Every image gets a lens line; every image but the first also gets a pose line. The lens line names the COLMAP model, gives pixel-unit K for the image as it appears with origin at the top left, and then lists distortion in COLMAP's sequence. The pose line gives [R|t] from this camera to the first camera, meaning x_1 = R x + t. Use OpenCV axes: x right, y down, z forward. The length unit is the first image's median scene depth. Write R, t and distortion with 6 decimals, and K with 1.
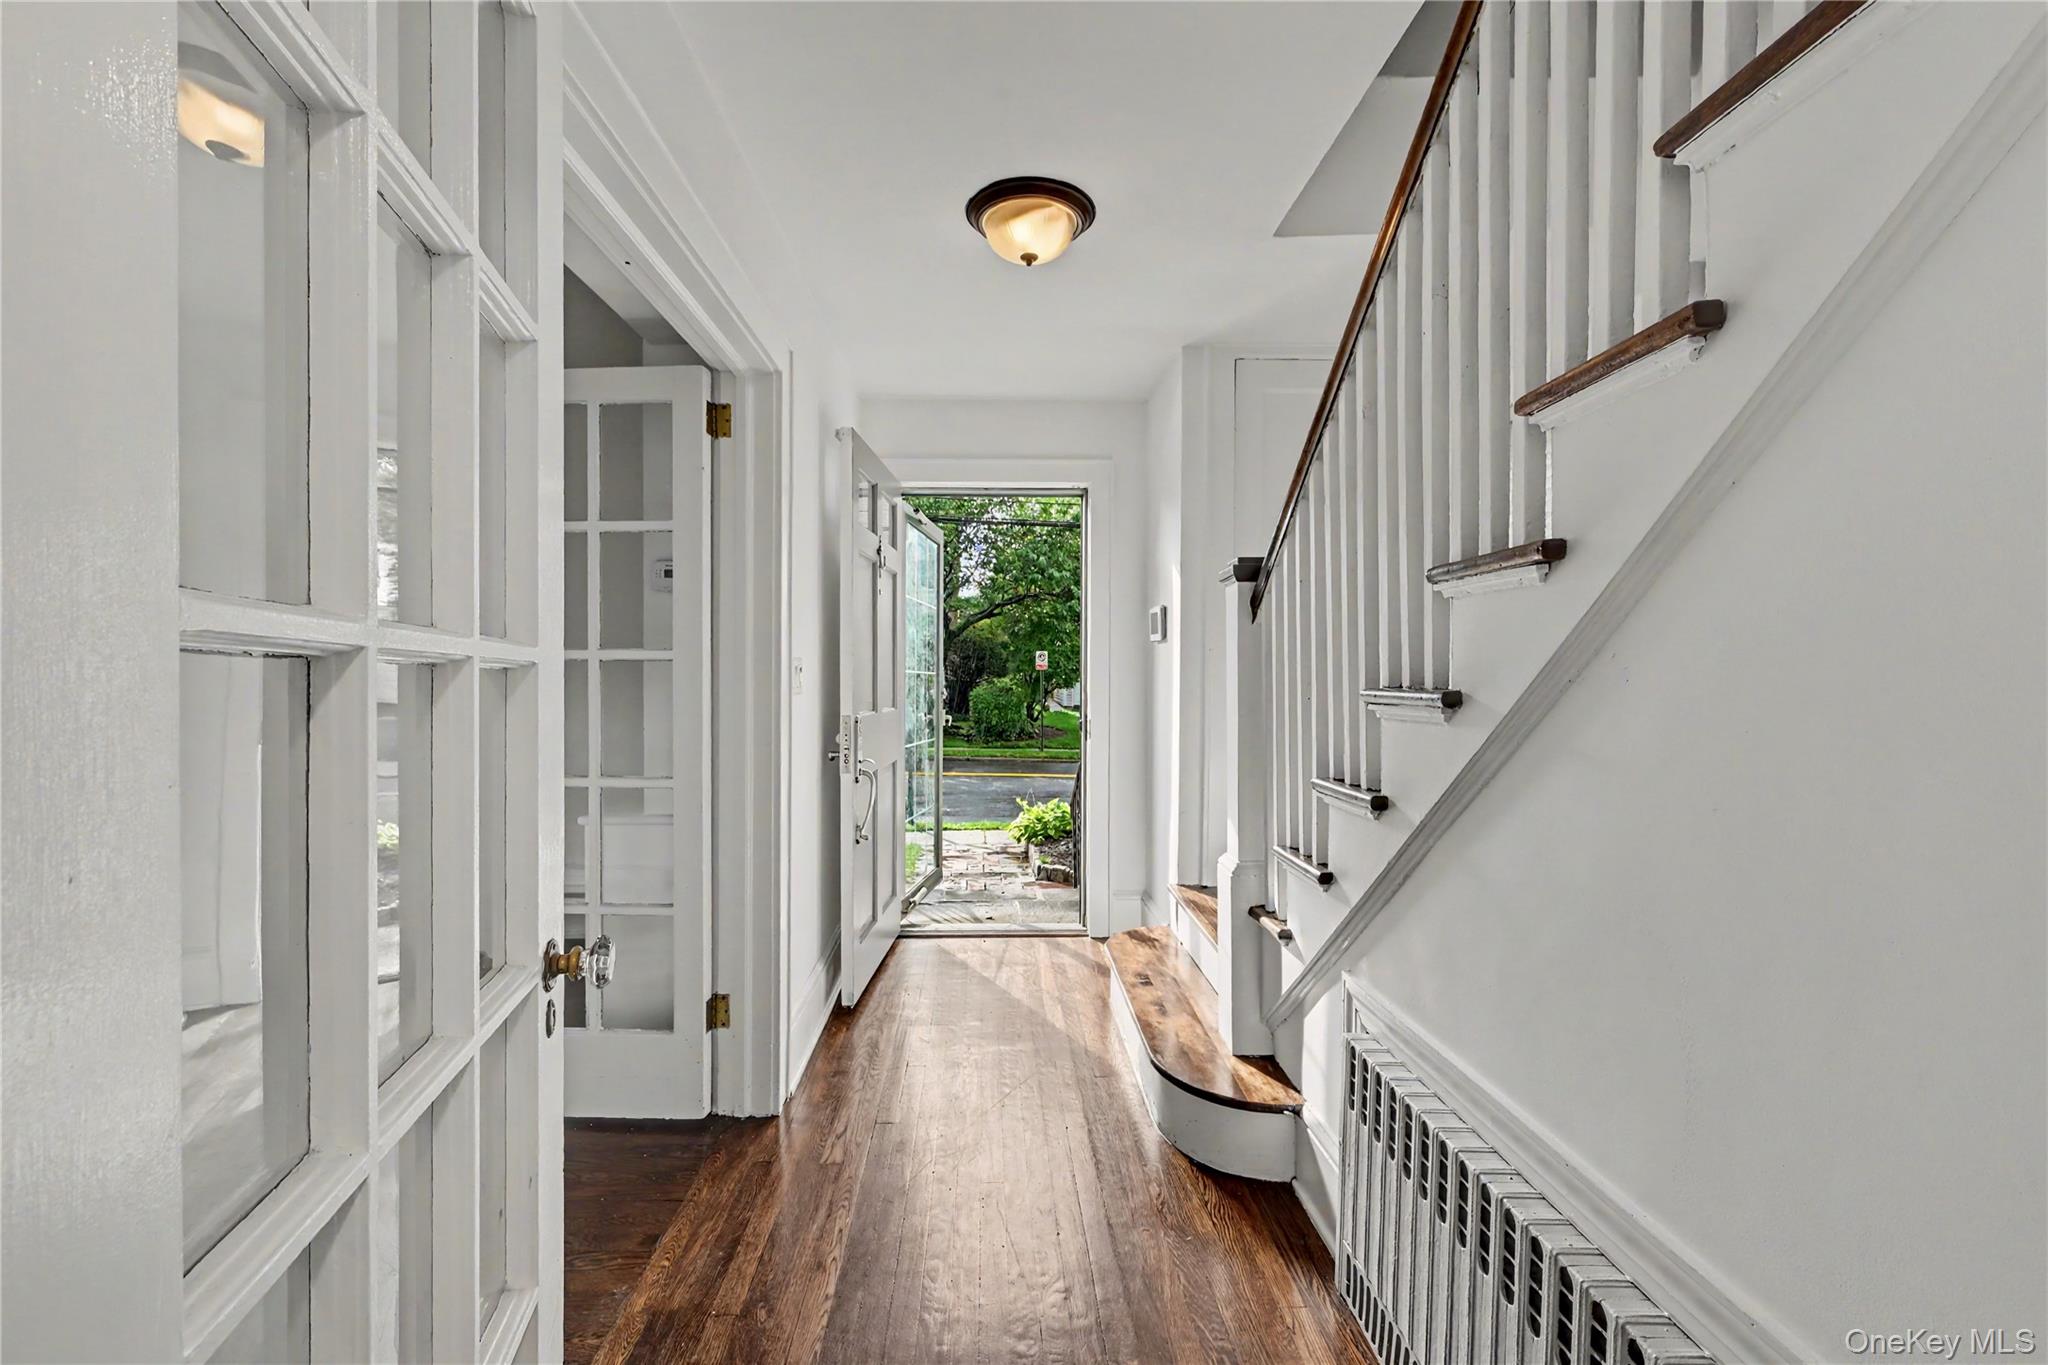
lens RADIAL K [[847.8, 0, 1003.4], [0, 847.8, 675.7], [0, 0, 1]] dist [-0.000097, -0.000126]
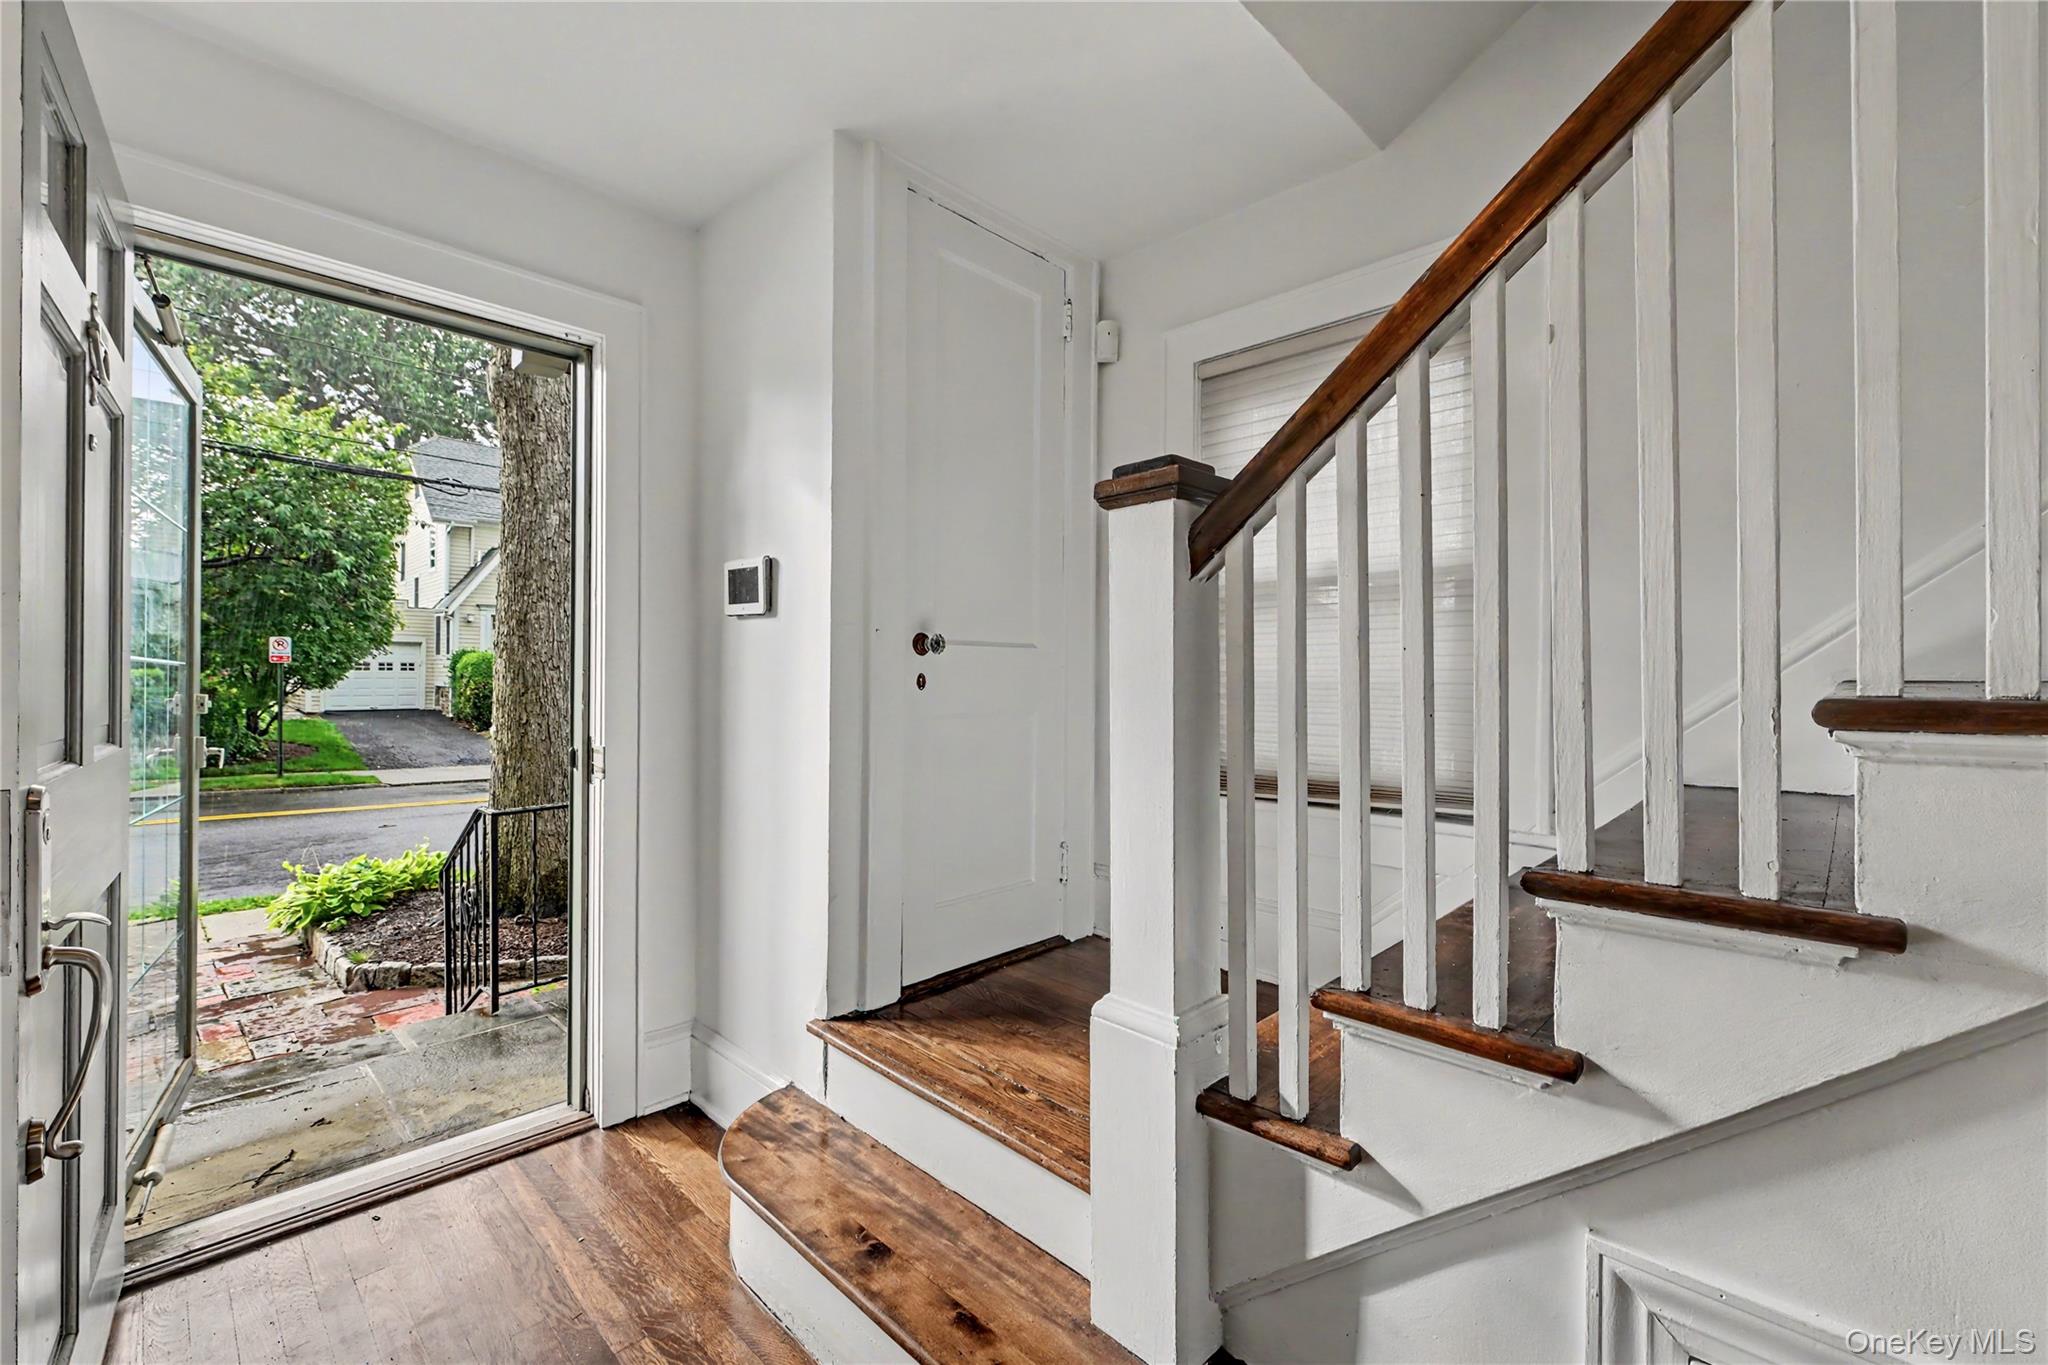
lens RADIAL K [[847.8, 0, 1003.4], [0, 847.8, 675.7], [0, 0, 1]] dist [-0.000097, -0.000126]
pose [[0.715935, 0.005266, 0.698147, -0.045487], [-0.006568, 0.999978, -0.000806, 0.000910], [-0.698136, -0.004008, 0.715954, 0.176089]]
